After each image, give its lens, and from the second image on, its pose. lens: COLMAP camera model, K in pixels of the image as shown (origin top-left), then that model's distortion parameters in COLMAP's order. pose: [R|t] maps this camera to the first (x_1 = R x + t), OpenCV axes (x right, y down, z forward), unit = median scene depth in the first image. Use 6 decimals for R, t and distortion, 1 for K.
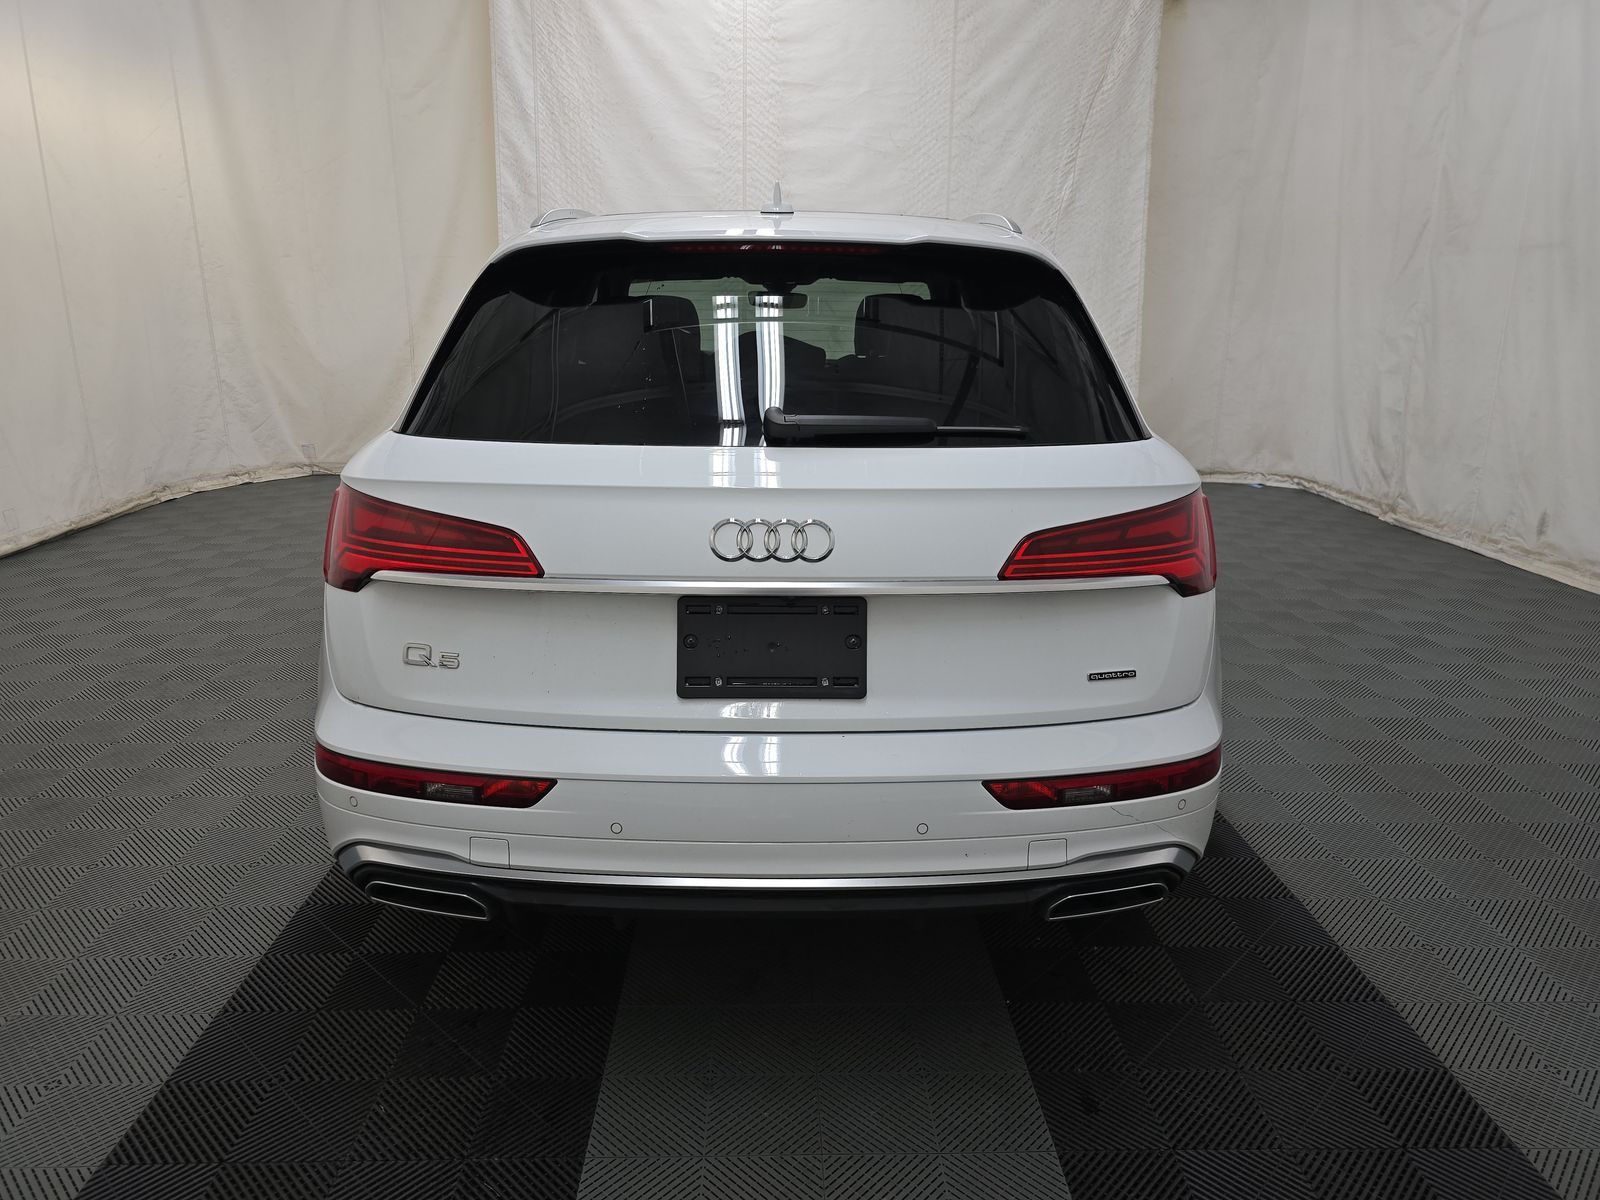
lens RADIAL K [[1077.8, 0, 800.5], [0, 1077.8, 598.9], [0, 0, 1]] dist [0.029660, -0.028044]
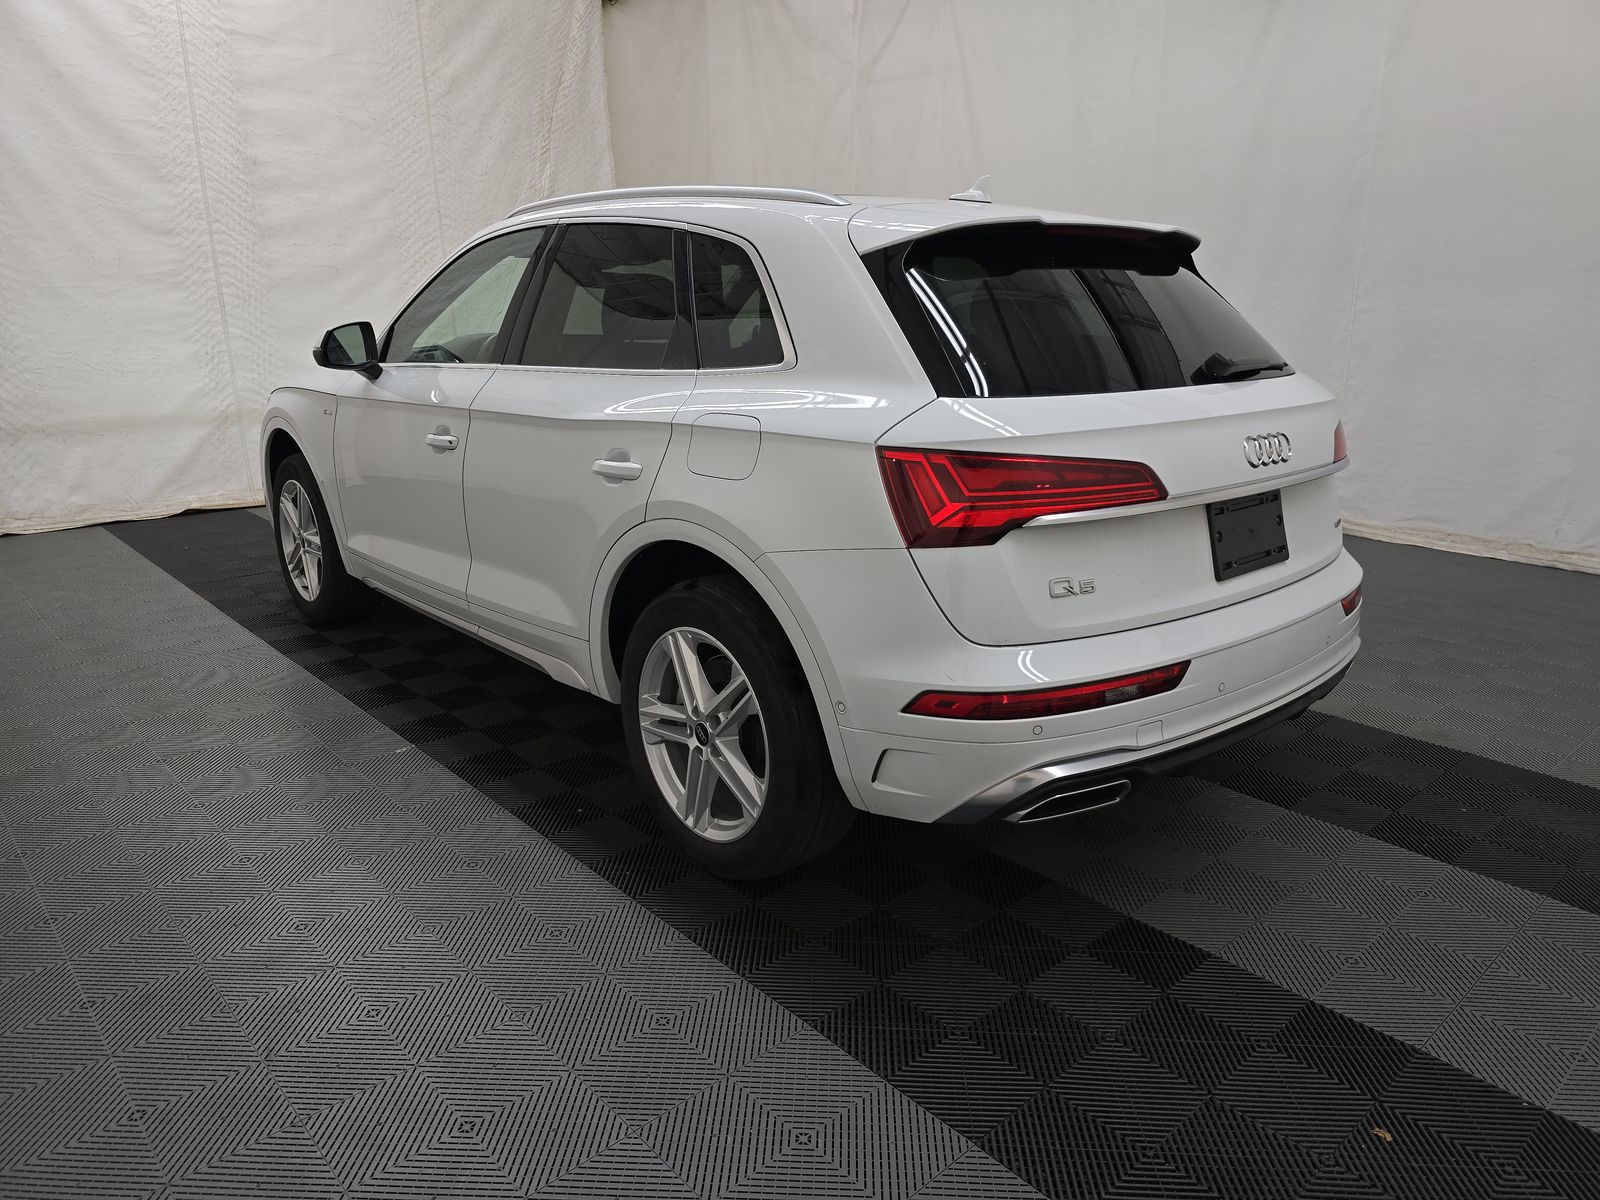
lens RADIAL K [[1077.8, 0, 815.3], [0, 1077.8, 586.6], [0, 0, 1]] dist [0.029660, -0.028044]
pose [[0.751320, -0.172581, 0.636973, -0.292371], [0.173735, 0.982878, 0.061377, -0.014588], [-0.636659, 0.064551, 0.768439, 0.069479]]
